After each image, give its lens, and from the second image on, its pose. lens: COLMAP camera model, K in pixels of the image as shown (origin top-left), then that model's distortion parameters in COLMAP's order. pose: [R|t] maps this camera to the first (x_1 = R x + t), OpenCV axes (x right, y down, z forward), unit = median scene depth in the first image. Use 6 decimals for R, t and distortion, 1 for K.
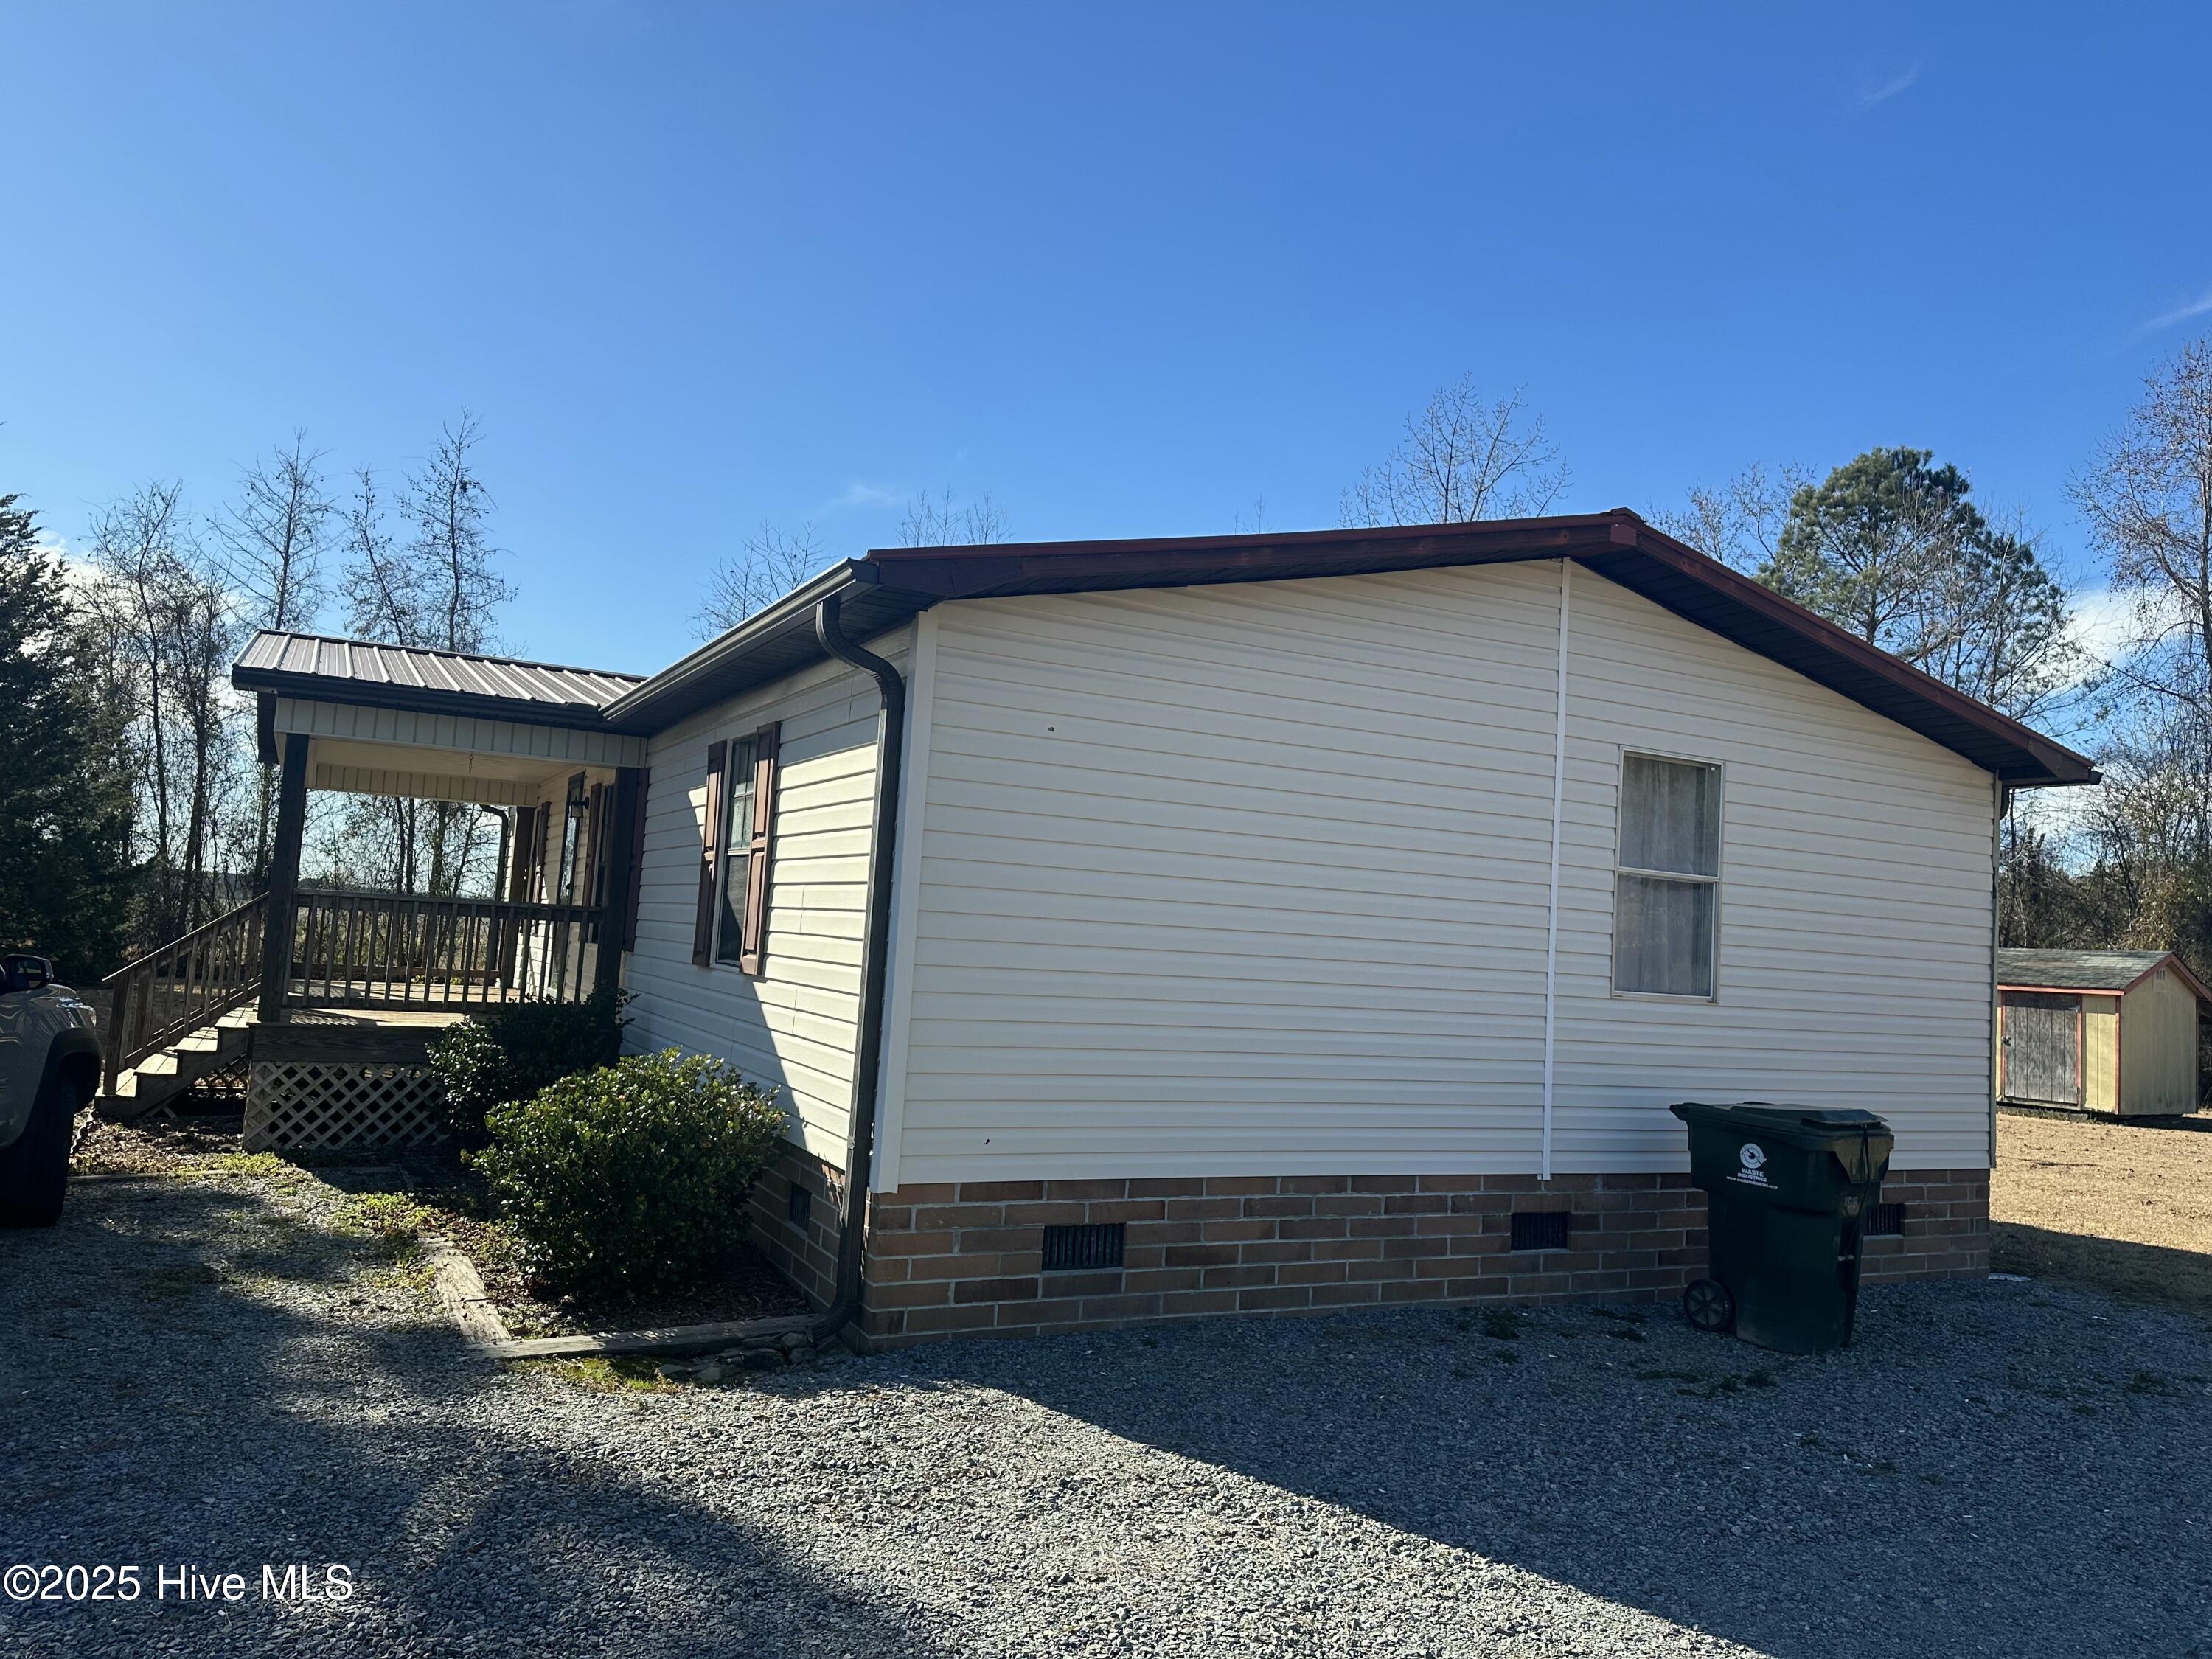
lens RADIAL K [[1527.9, 0, 1106.0], [0, 1527.9, 829.5], [0, 0, 1]] dist [0.160161, -0.223214]
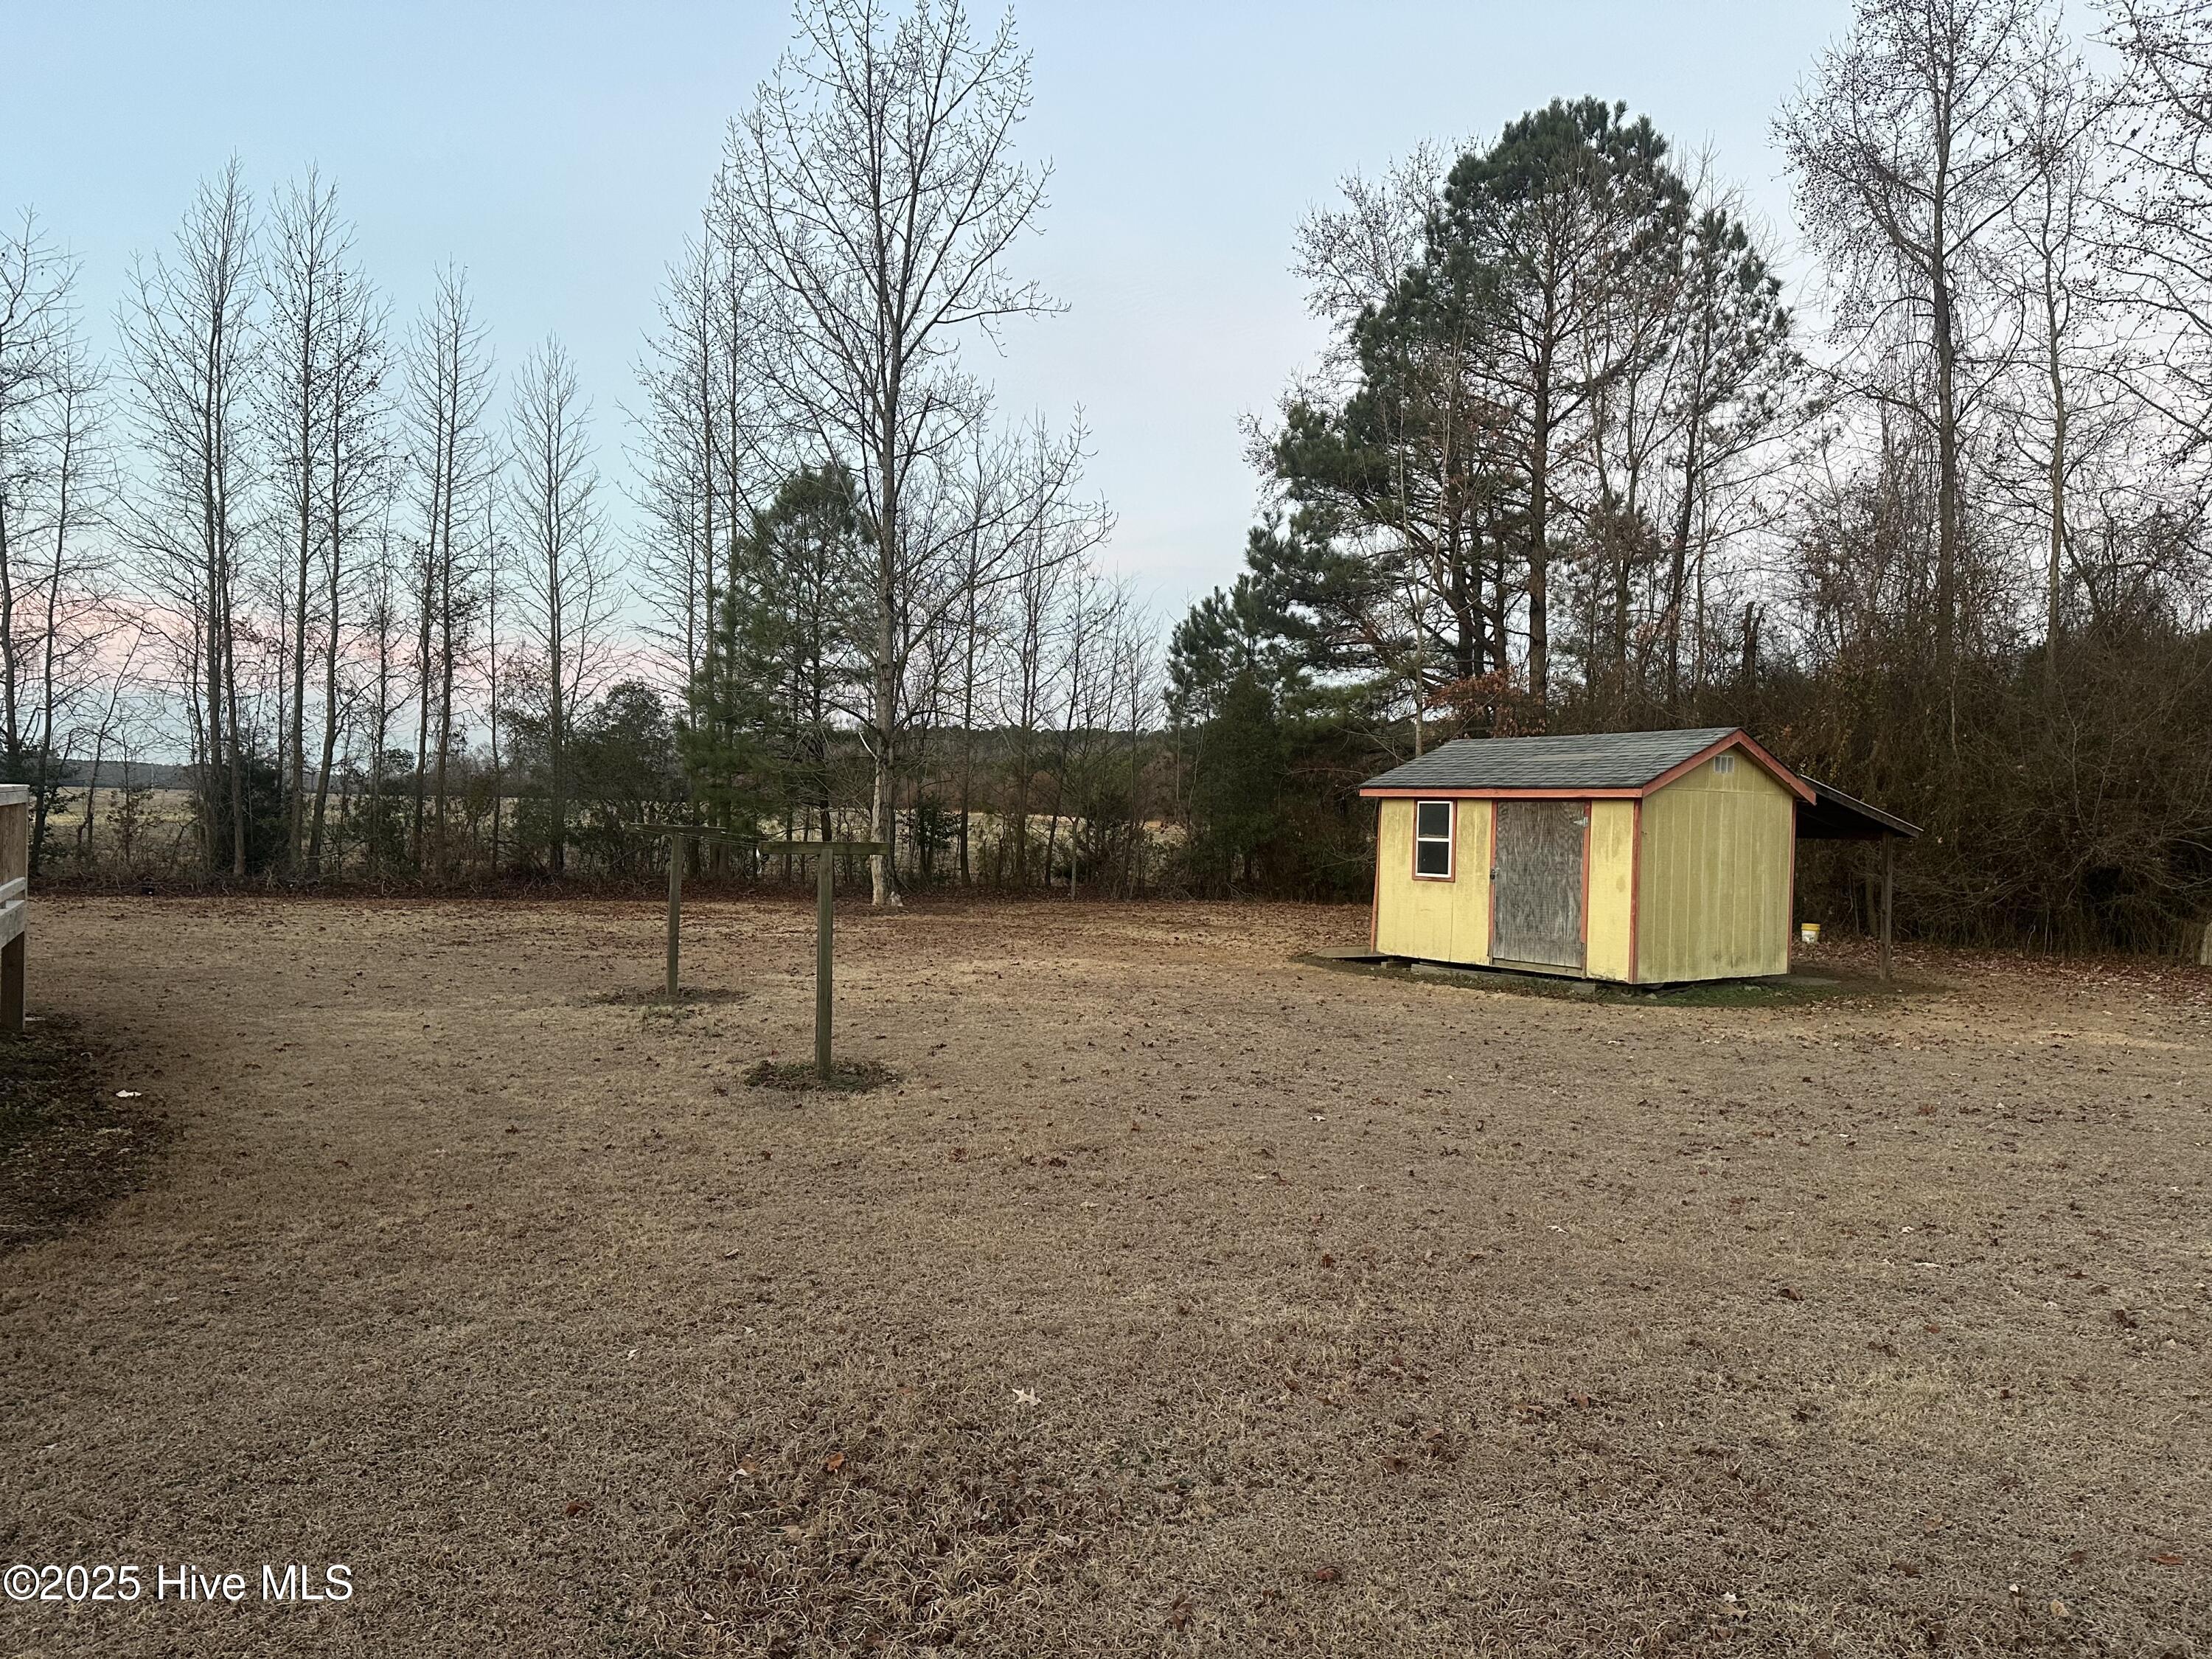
lens RADIAL K [[1554.5, 0, 1100.0], [0, 1554.5, 850.3], [0, 0, 1]] dist [0.054306, -0.061112]
pose [[0.998810, -0.037934, 0.030667, 0.243282], [0.034616, 0.994152, 0.102295, 0.032254], [-0.034368, -0.101111, 0.994281, 0.225447]]
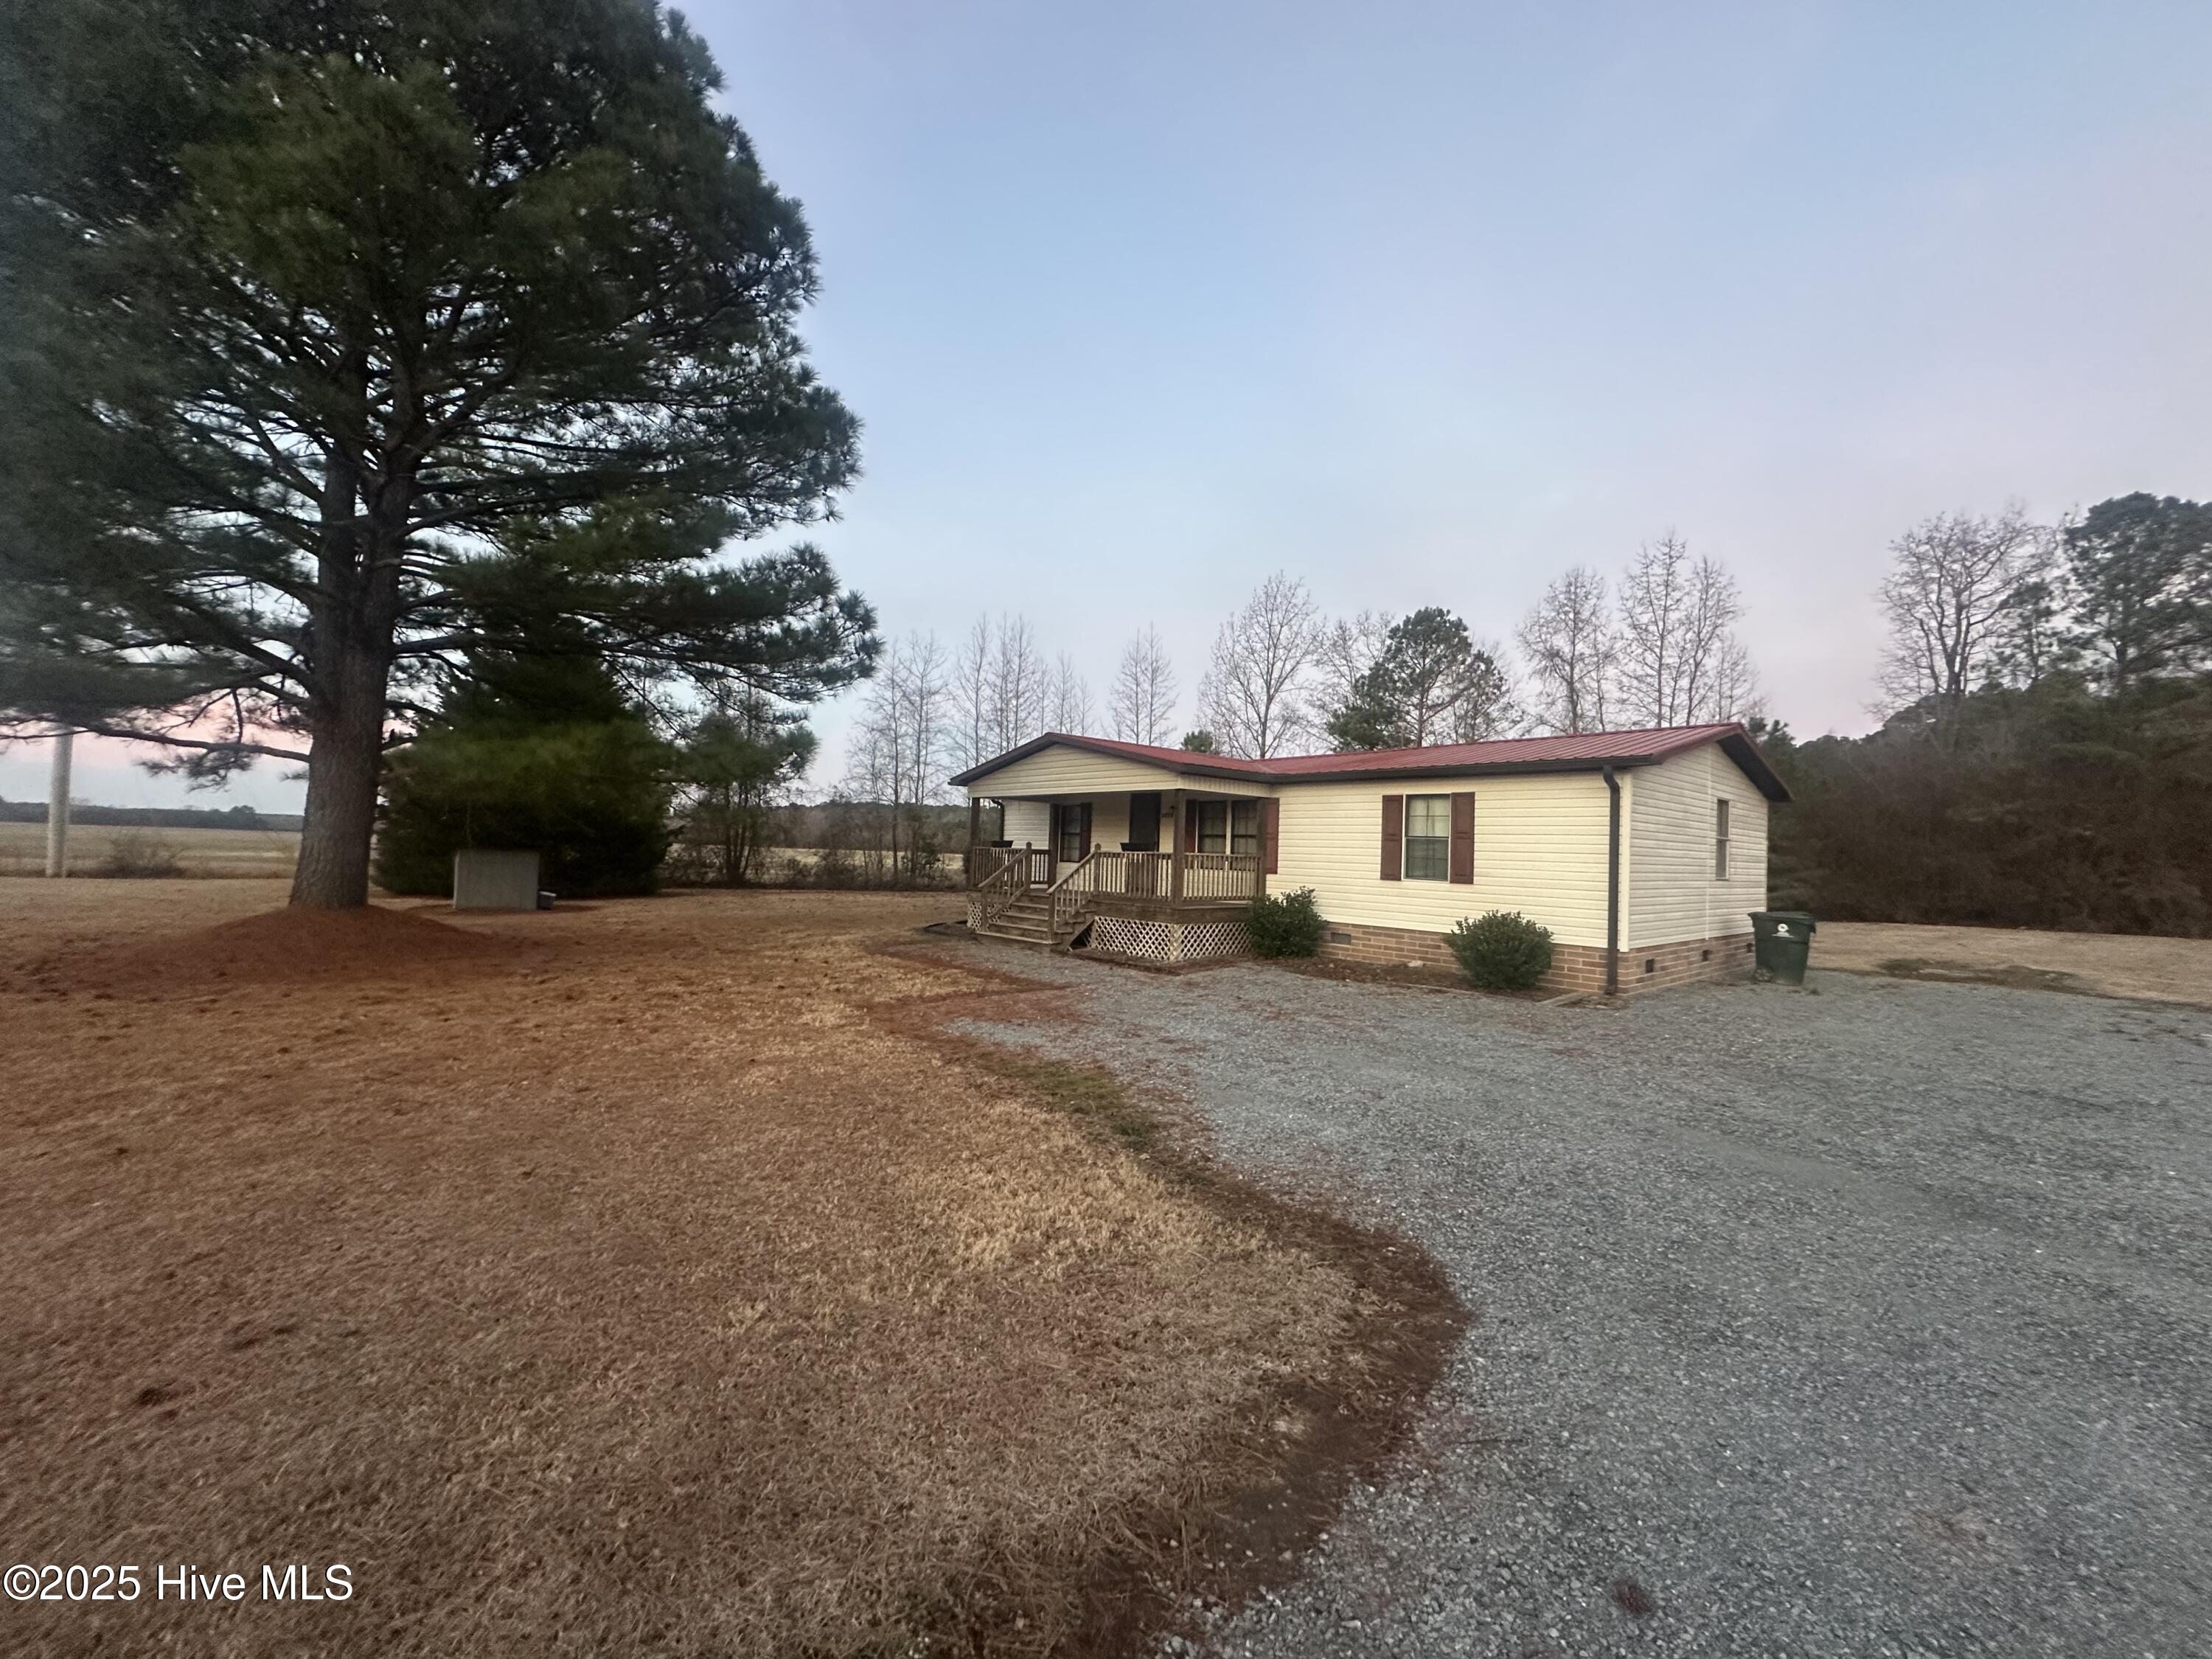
lens RADIAL K [[879.8, 0, 1106.0], [0, 879.8, 829.5], [0, 0, 1]] dist [-0.007884, 0.002907]
pose [[0.969952, -0.019335, 0.242526, -0.233118], [0.004518, 0.998097, 0.061503, -0.018877], [-0.243253, -0.058560, 0.968193, -0.067760]]
